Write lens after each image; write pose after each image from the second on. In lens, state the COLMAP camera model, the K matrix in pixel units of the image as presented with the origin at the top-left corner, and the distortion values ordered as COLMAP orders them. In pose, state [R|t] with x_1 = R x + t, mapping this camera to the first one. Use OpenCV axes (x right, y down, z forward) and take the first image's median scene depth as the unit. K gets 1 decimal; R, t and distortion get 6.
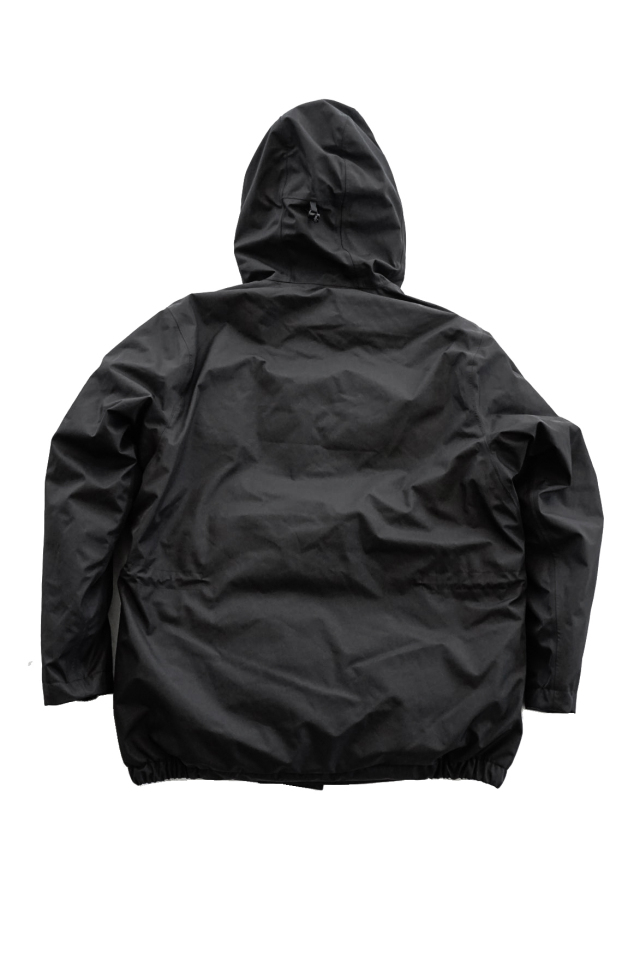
lens RADIAL K [[1059.6, 0, 325.3], [0, 1059.6, 479.0], [0, 0, 1]] dist [-0.003781, 0.000000]
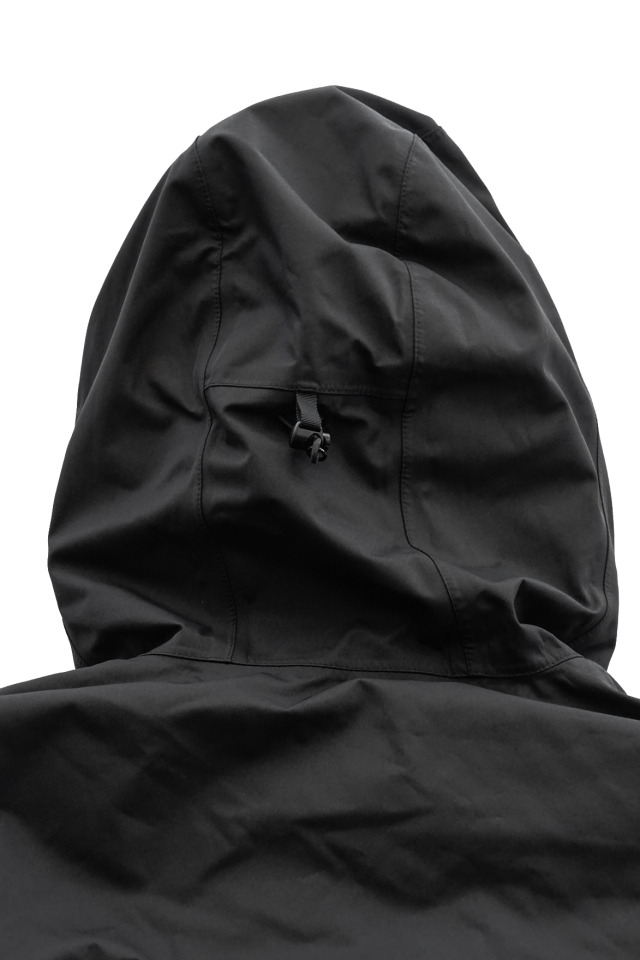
lens RADIAL K [[1744.6, 0, 321.7], [0, 1744.6, 479.6], [0, 0, 1]] dist [-0.057056, 0.000000]
pose [[0.999803, -0.019866, 0.000301, -0.007972], [0.019224, 0.963416, -0.267320, -0.106286], [0.005021, 0.267273, 0.963608, 0.529389]]
